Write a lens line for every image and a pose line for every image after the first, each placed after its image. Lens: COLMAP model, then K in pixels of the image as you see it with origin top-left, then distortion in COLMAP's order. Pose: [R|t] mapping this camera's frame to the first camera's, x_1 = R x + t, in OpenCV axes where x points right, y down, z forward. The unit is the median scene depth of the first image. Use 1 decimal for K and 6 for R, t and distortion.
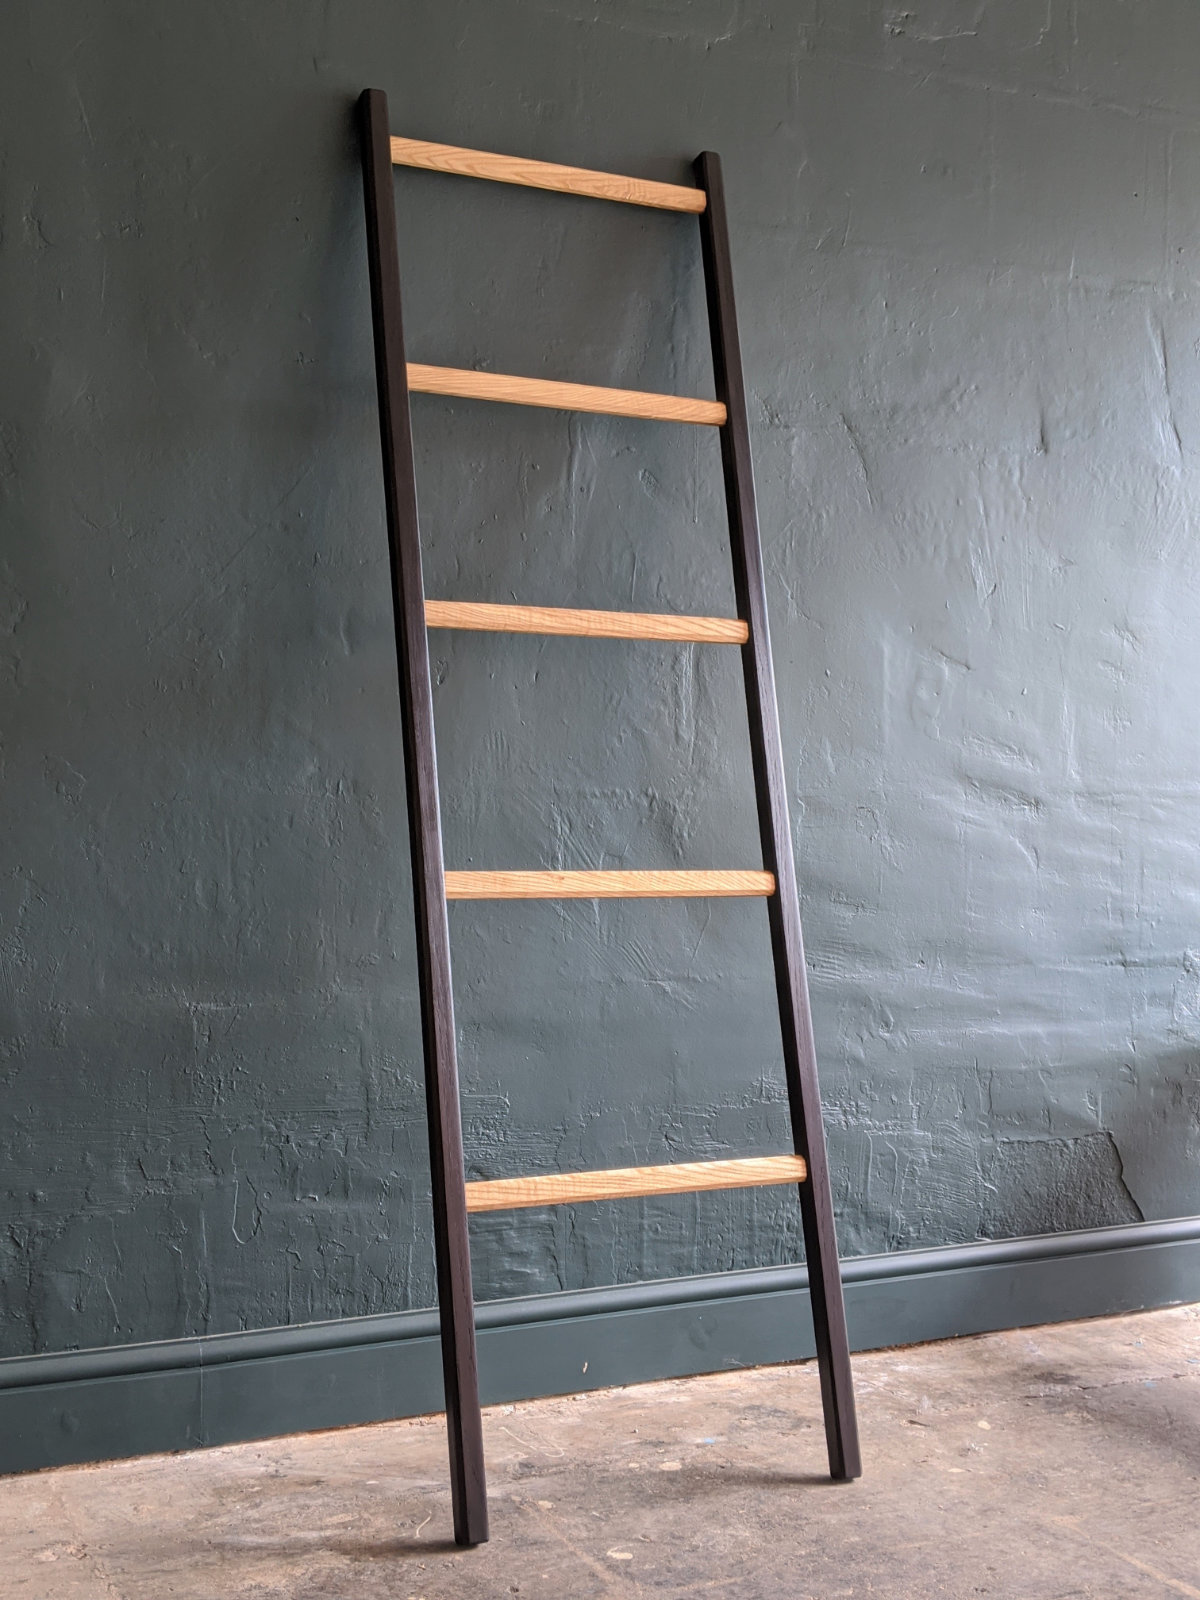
lens RADIAL K [[1883.8, 0, 571.7], [0, 1883.8, 774.4], [0, 0, 1]] dist [0.143927, -0.417498]
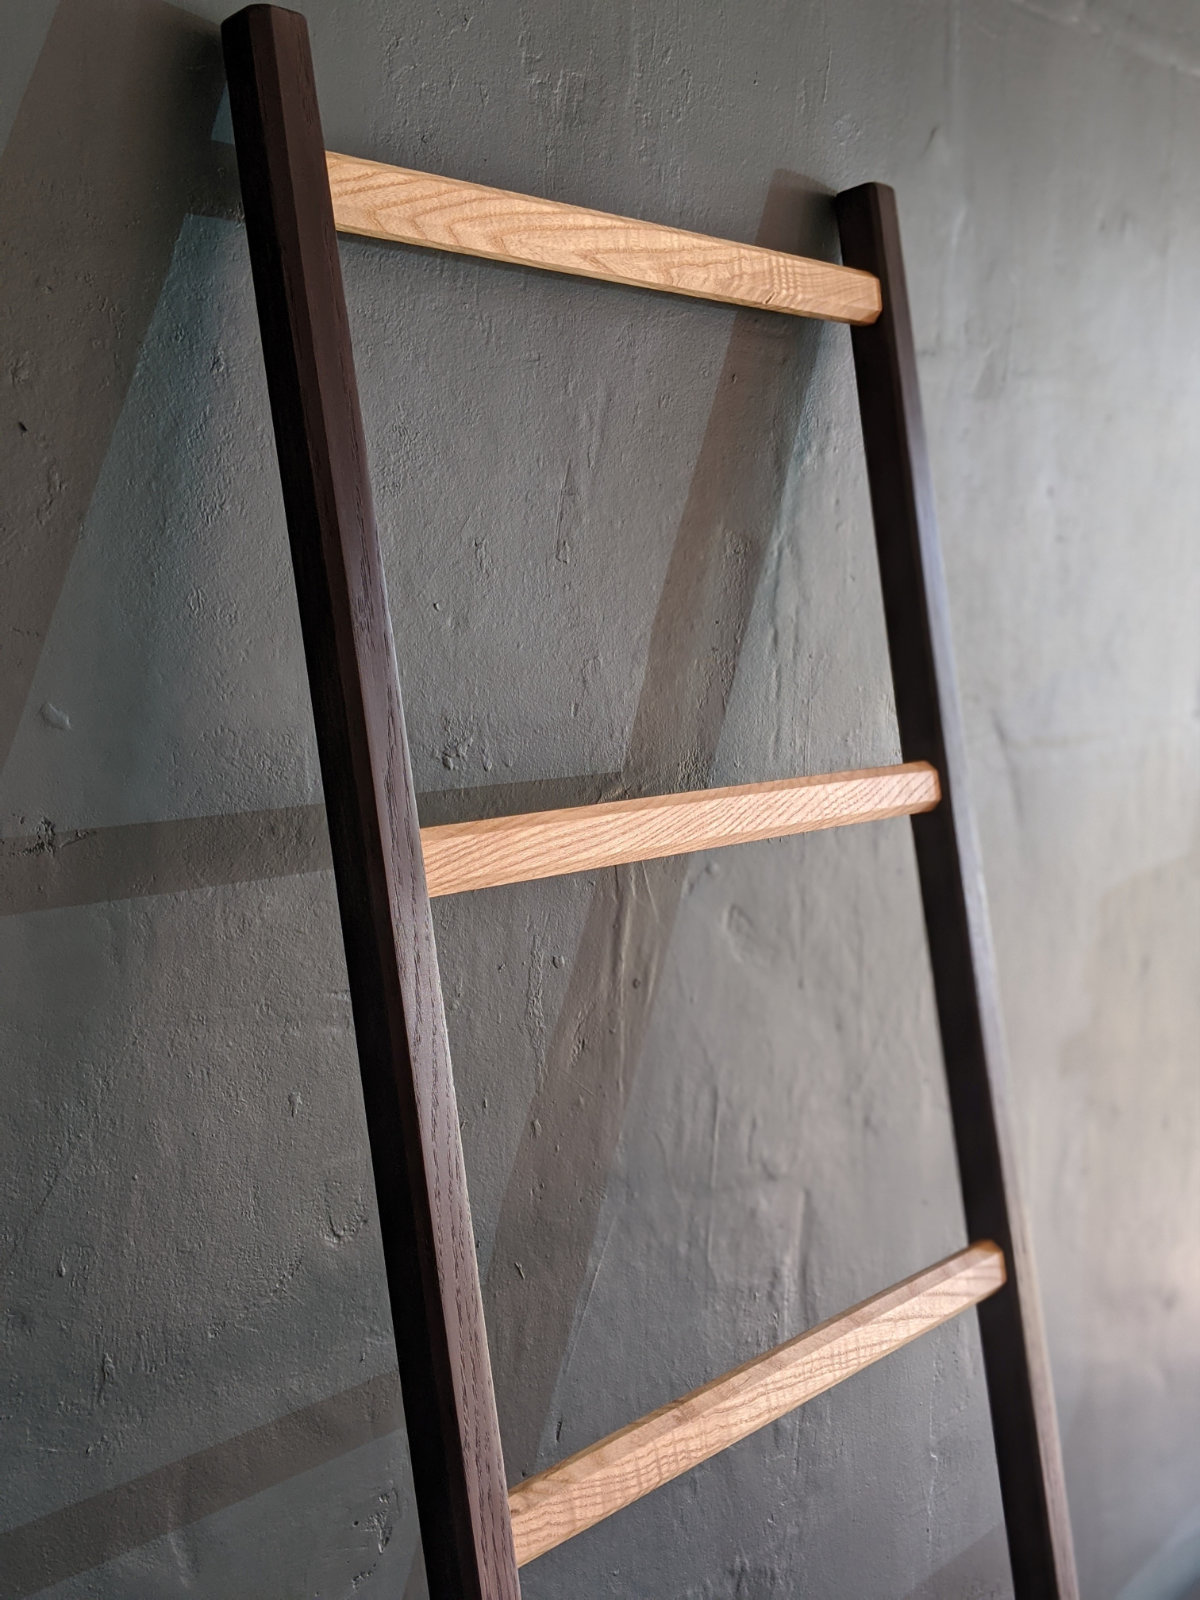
lens RADIAL K [[1883.8, 0, 571.7], [0, 1883.8, 774.4], [0, 0, 1]] dist [0.143927, -0.417498]
pose [[0.923065, -0.054446, 0.380771, -0.171060], [0.009894, 0.992964, 0.117999, -0.248228], [-0.384517, -0.105154, 0.917109, 0.598384]]
